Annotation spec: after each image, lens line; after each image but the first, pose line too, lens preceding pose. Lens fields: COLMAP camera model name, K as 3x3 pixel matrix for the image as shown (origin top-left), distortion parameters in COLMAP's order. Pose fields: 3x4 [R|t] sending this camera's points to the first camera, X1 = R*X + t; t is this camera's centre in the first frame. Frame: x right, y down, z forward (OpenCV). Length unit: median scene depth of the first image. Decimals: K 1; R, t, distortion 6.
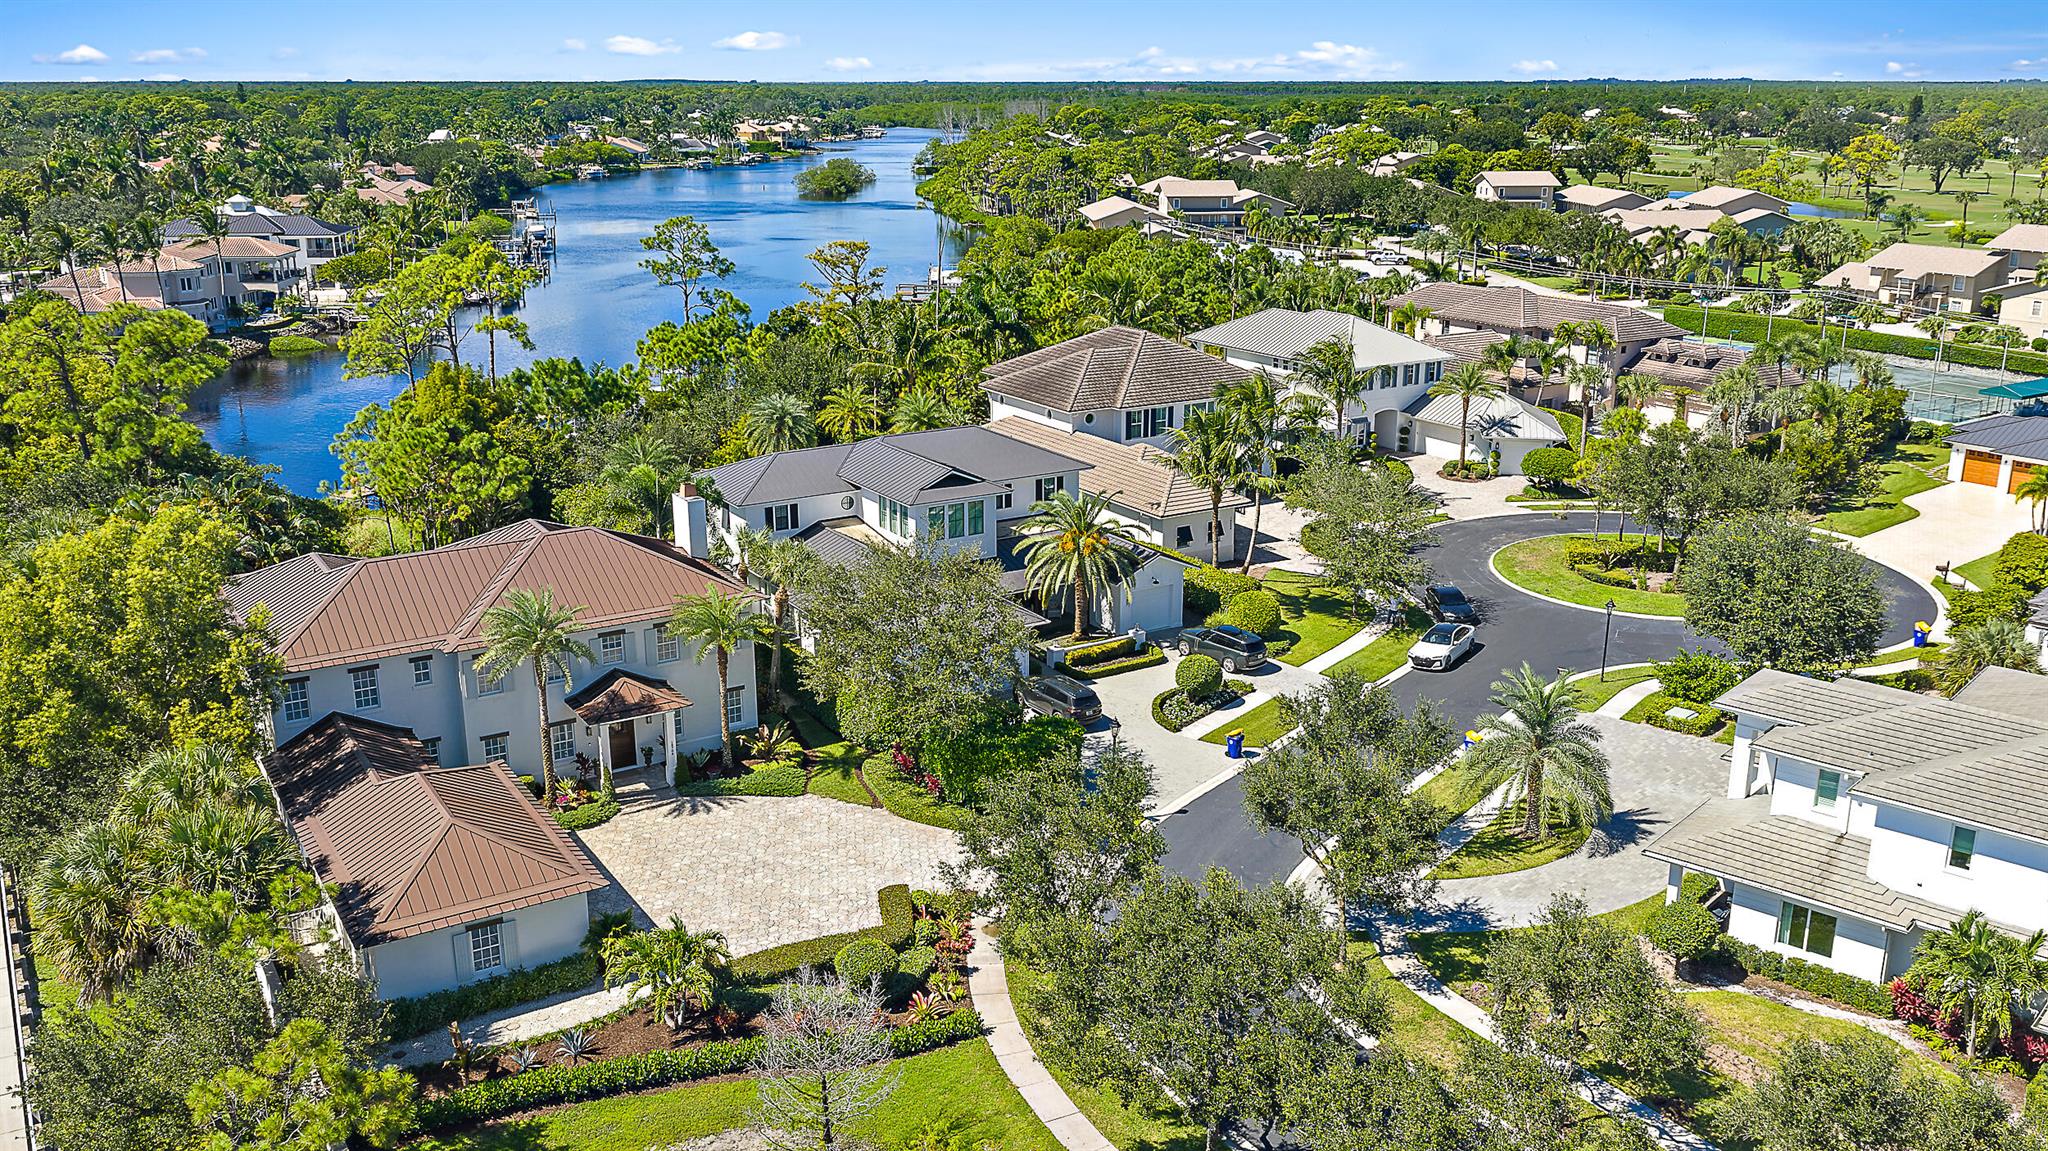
lens RADIAL K [[1715.5, 0, 1024.0], [0, 1715.5, 575.5], [0, 0, 1]] dist [0.032591, -0.061848]
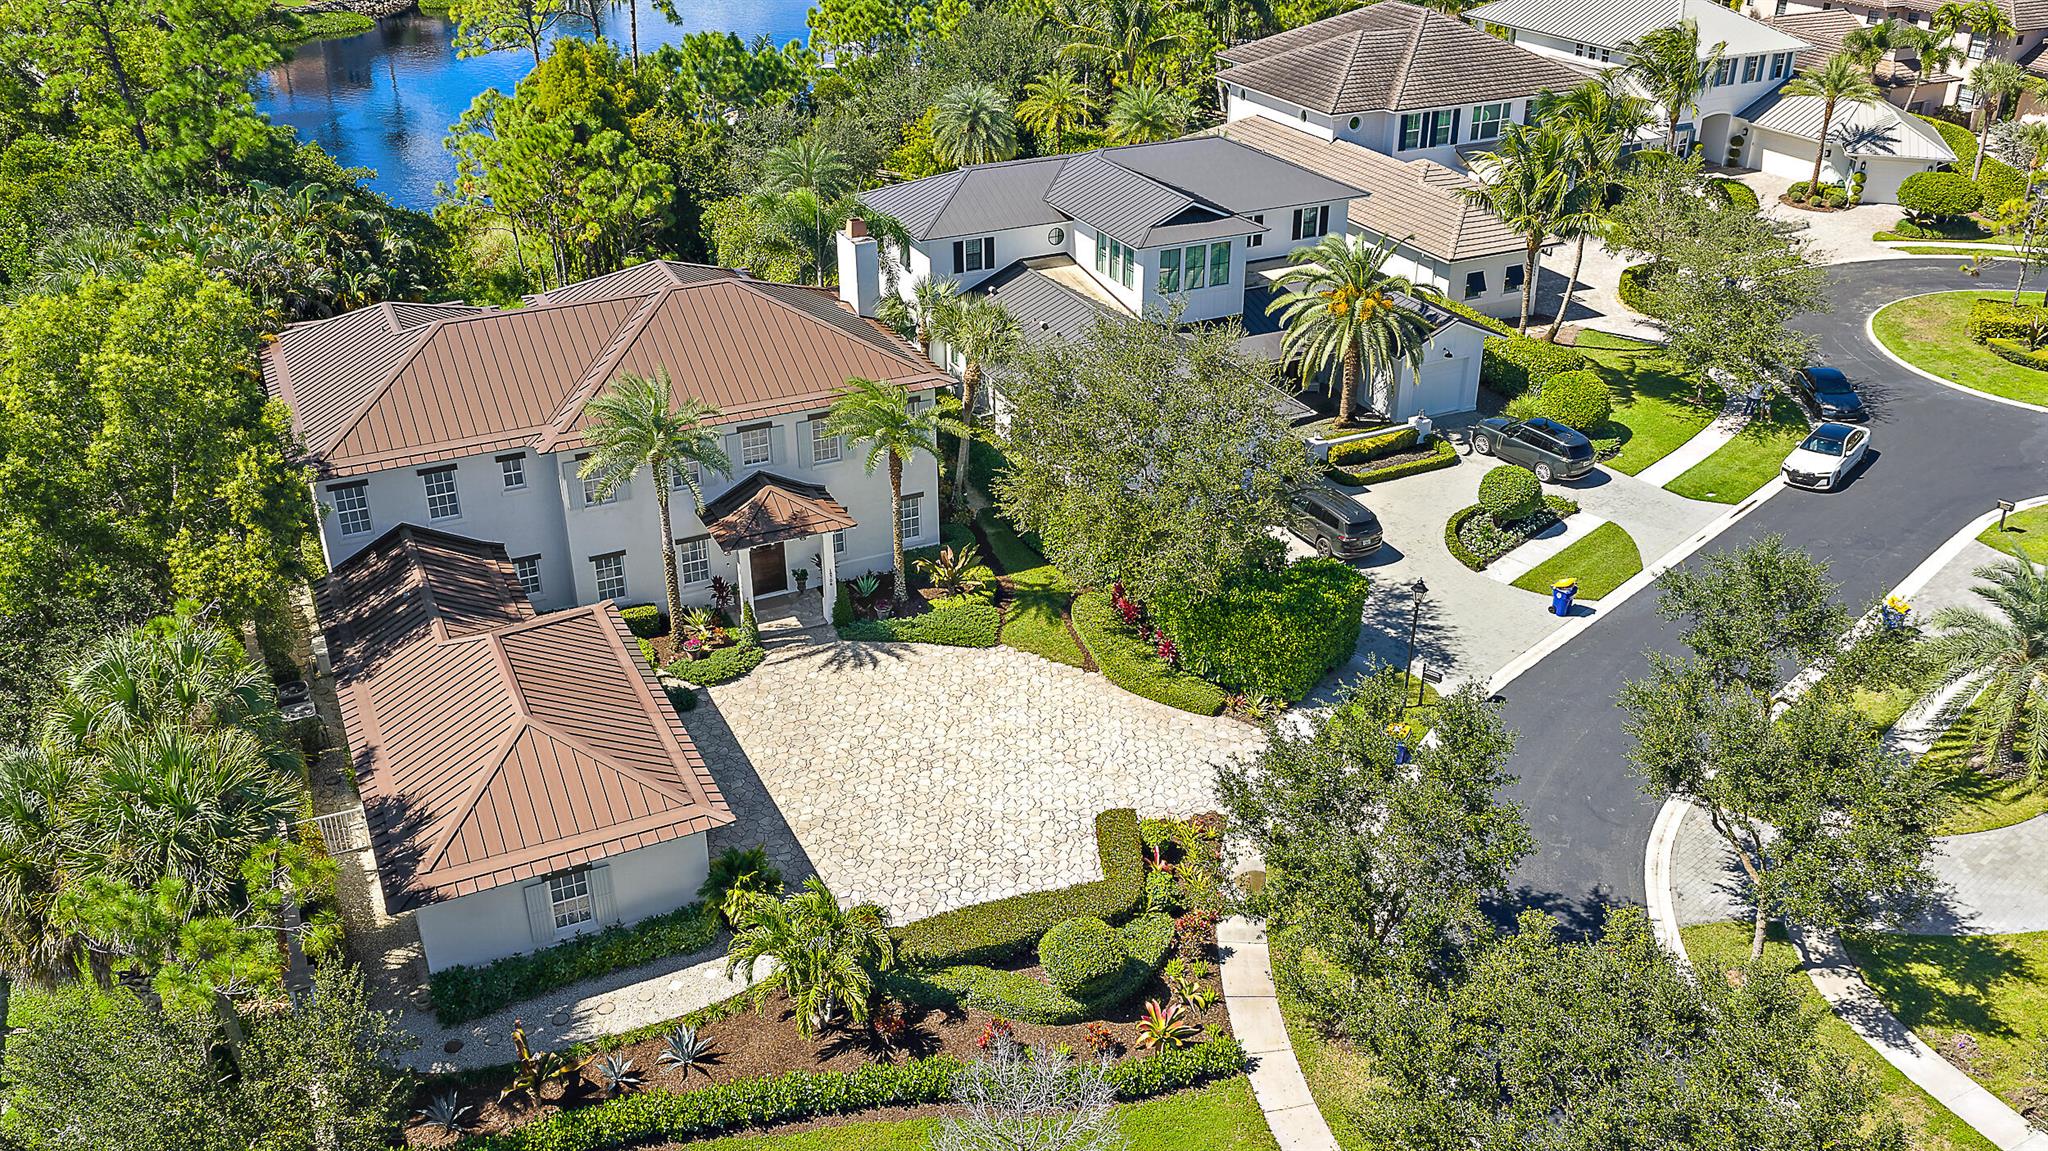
lens RADIAL K [[1715.5, 0, 1024.0], [0, 1715.5, 575.5], [0, 0, 1]] dist [0.032591, -0.061848]
pose [[0.993852, 0.048970, -0.099302, -0.038328], [-0.029410, 0.981415, 0.189630, -0.047980], [0.106743, -0.185543, 0.976821, 0.236989]]
